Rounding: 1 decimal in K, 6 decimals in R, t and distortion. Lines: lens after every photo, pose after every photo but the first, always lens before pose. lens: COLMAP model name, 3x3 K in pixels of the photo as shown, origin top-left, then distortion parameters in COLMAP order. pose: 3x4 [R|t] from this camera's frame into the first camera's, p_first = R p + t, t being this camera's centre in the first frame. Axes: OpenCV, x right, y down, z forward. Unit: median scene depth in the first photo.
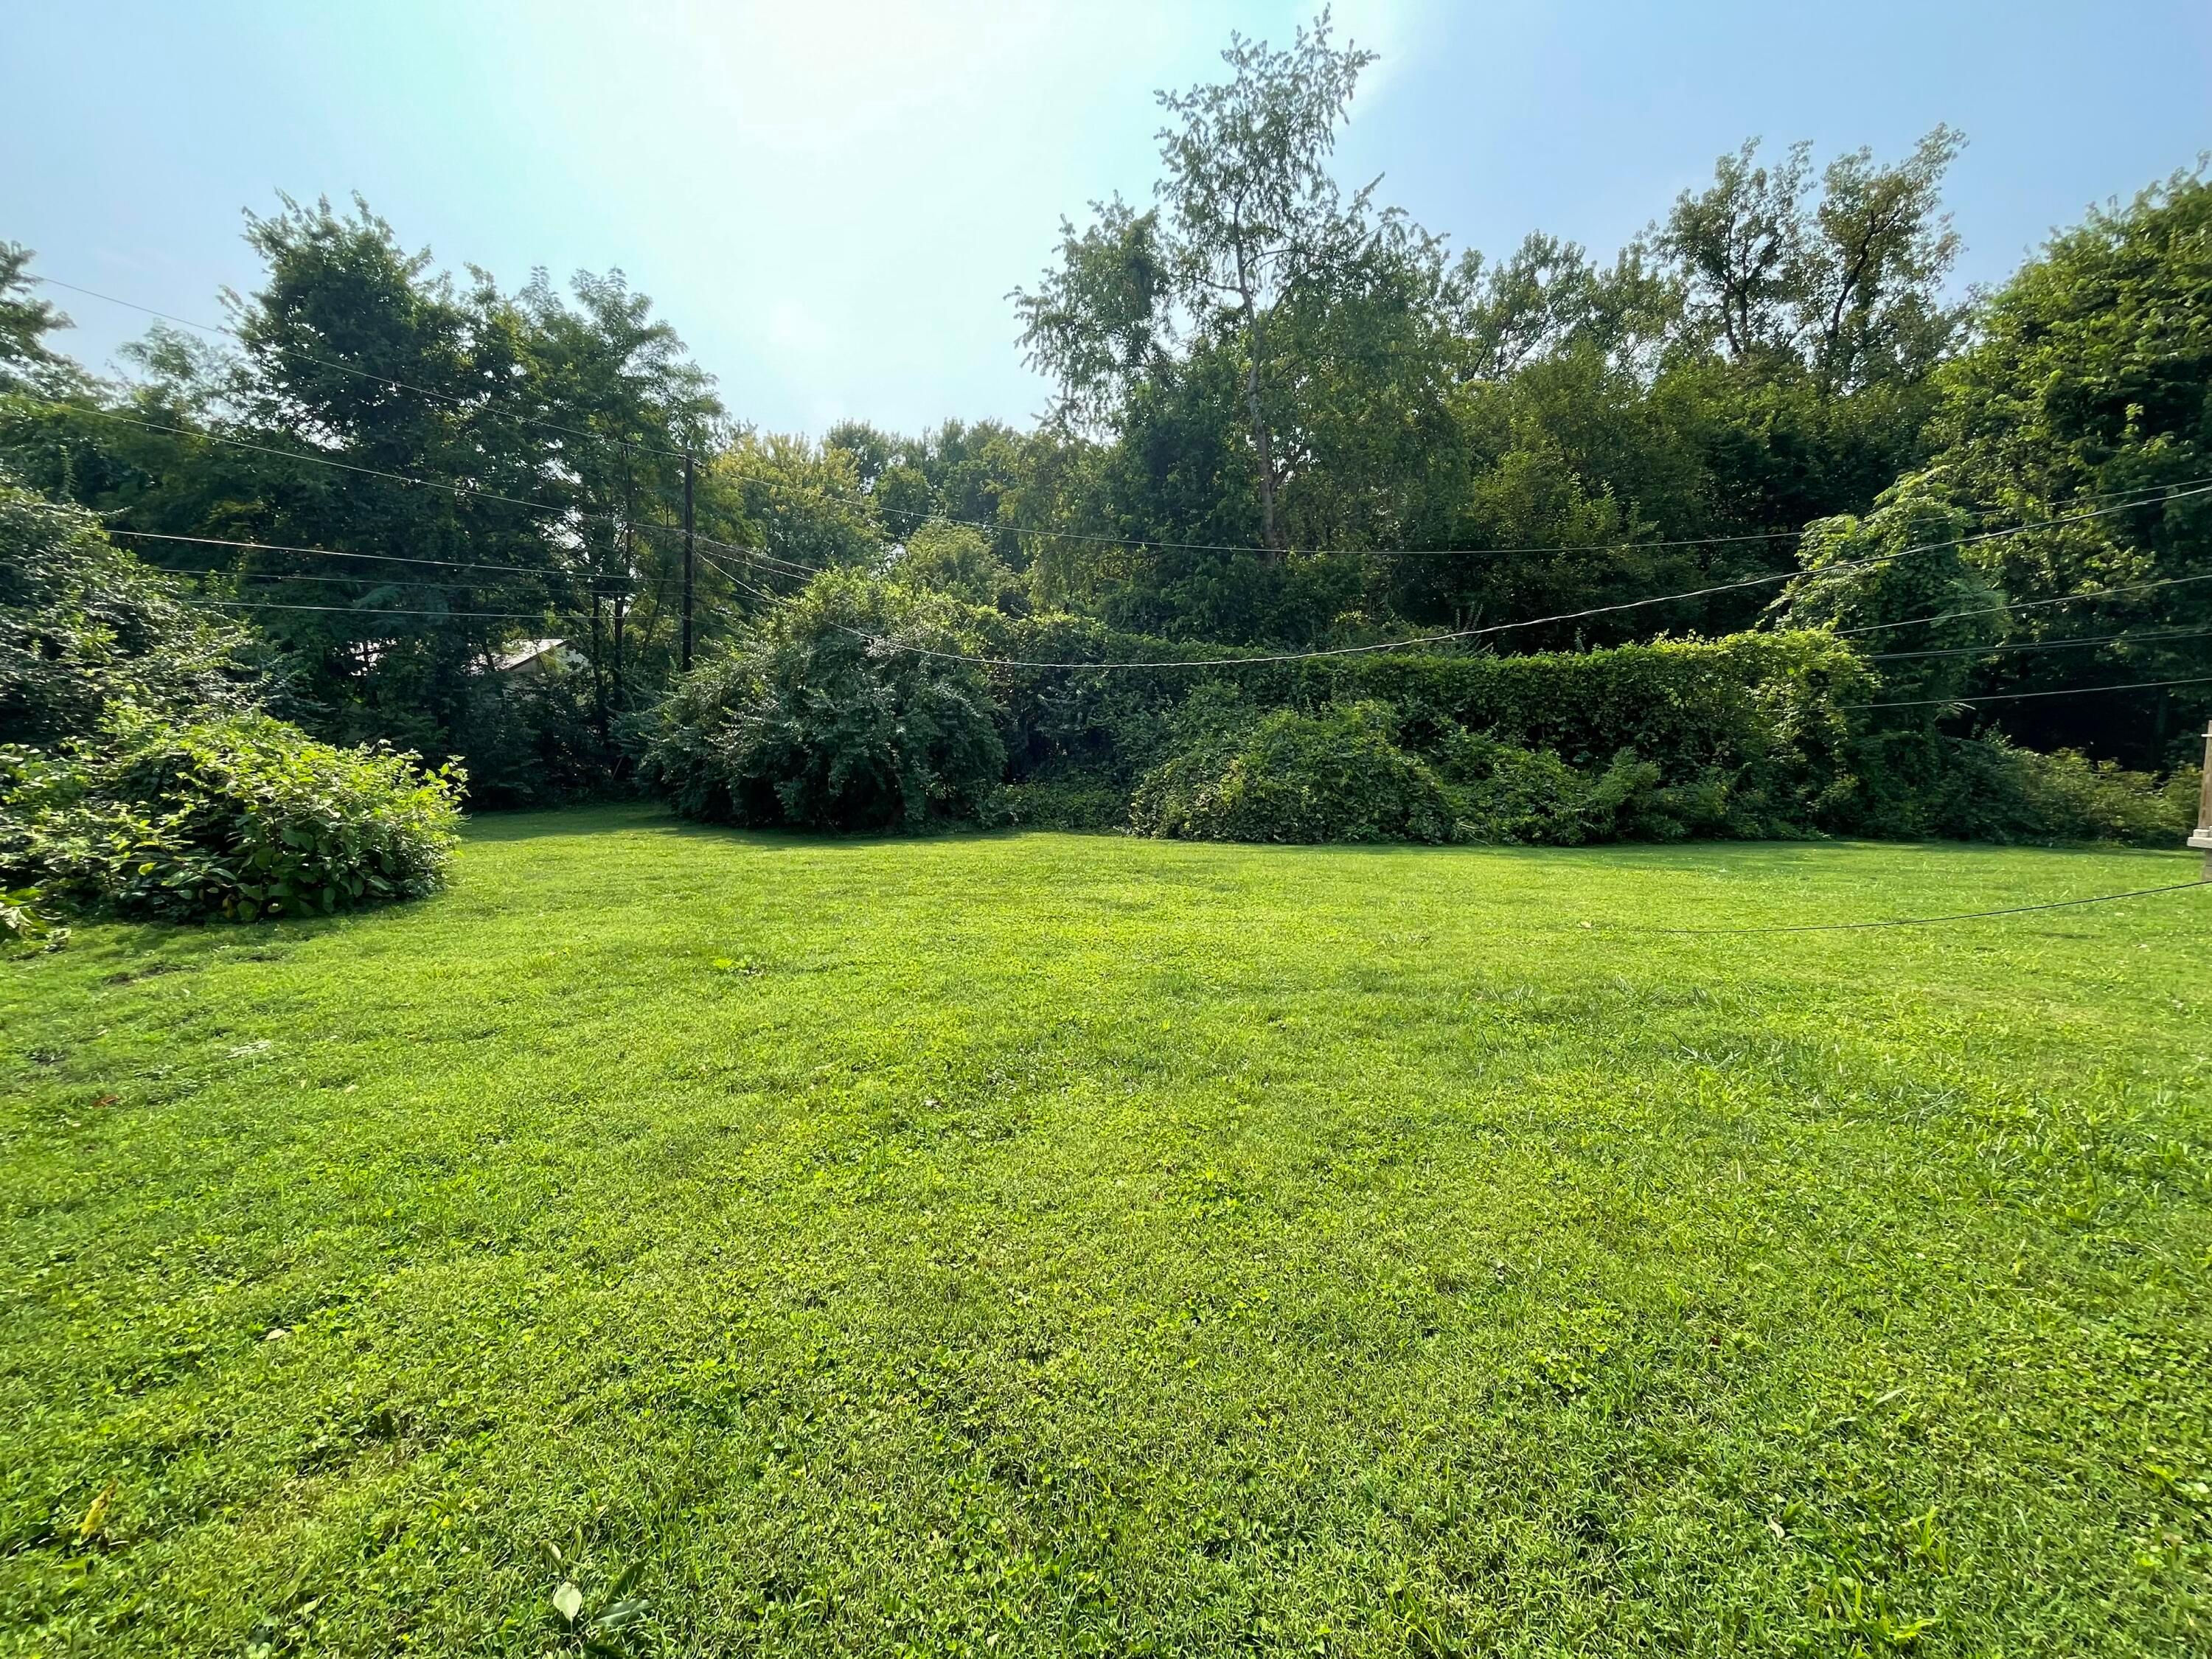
lens RADIAL K [[889.4, 0, 1103.1], [0, 889.4, 823.4], [0, 0, 1]] dist [-0.000553, -0.000328]
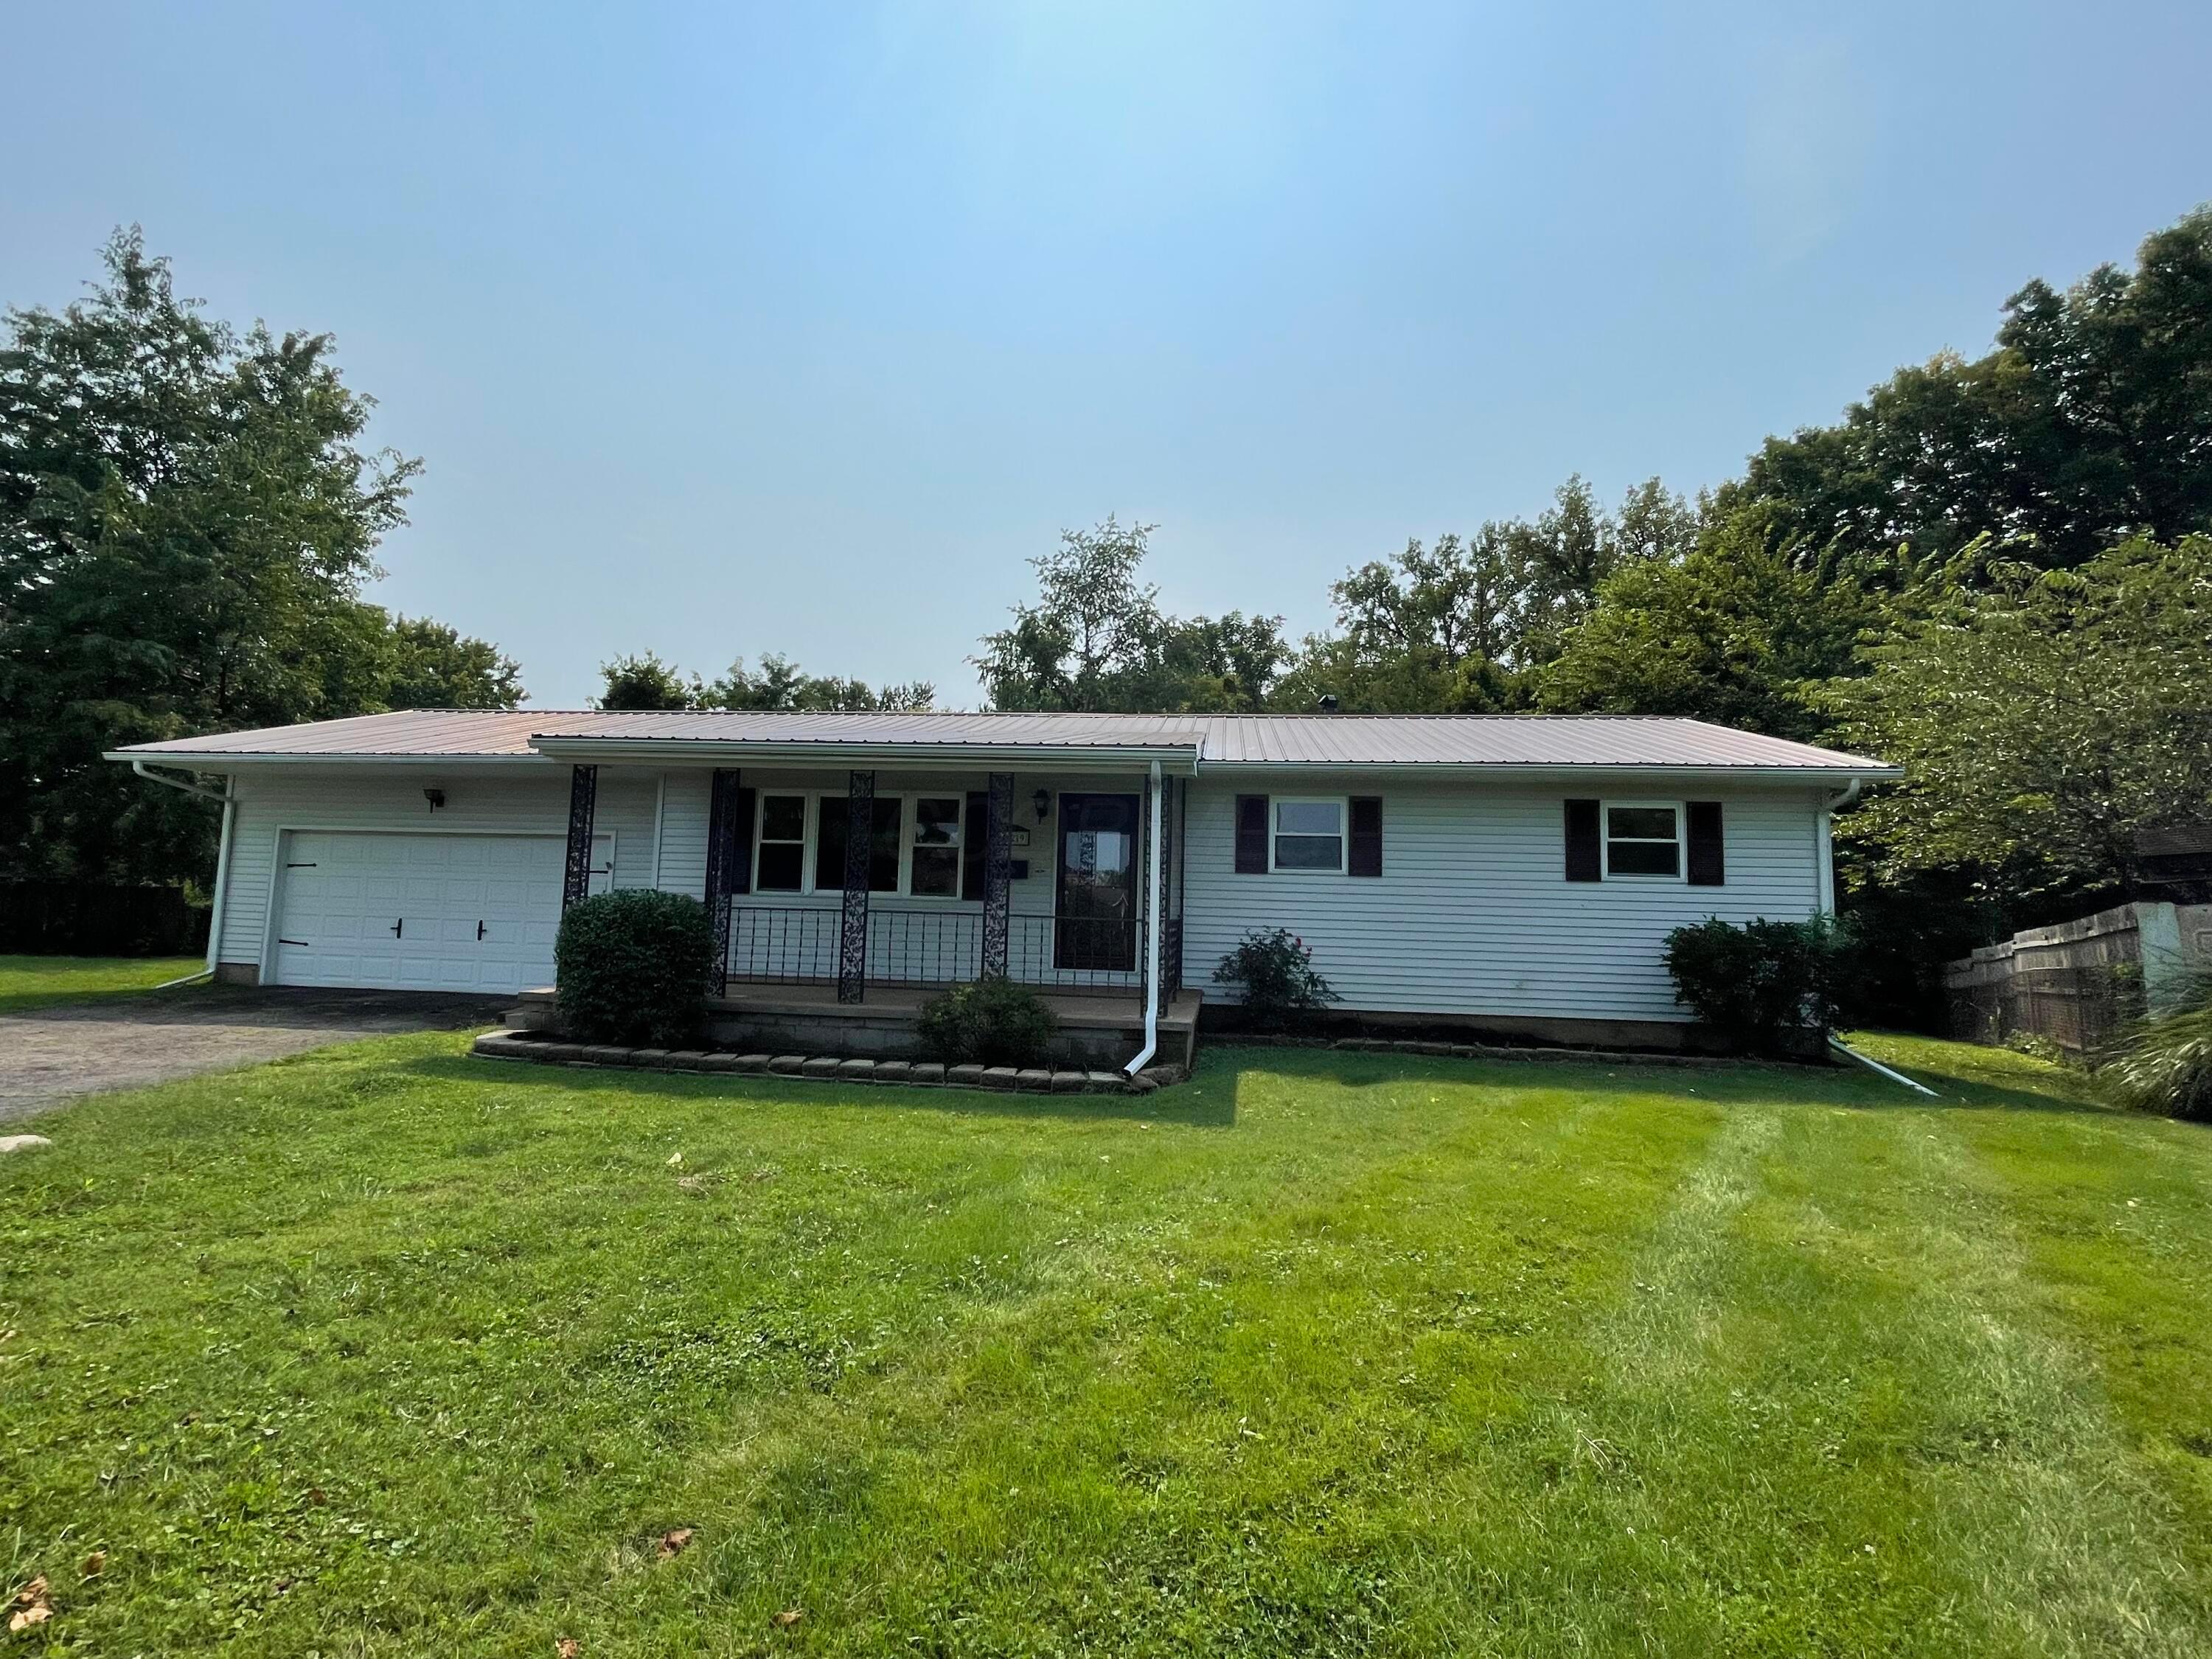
lens RADIAL K [[1005.9, 0, 1093.8], [0, 1005.9, 821.5], [0, 0, 1]] dist [-0.005276, 0.000440]
pose [[0.948641, -0.004827, -0.316316, 0.838478], [-0.060950, 0.978362, -0.197720, 0.072527], [0.310426, 0.206845, 0.927820, -0.721267]]
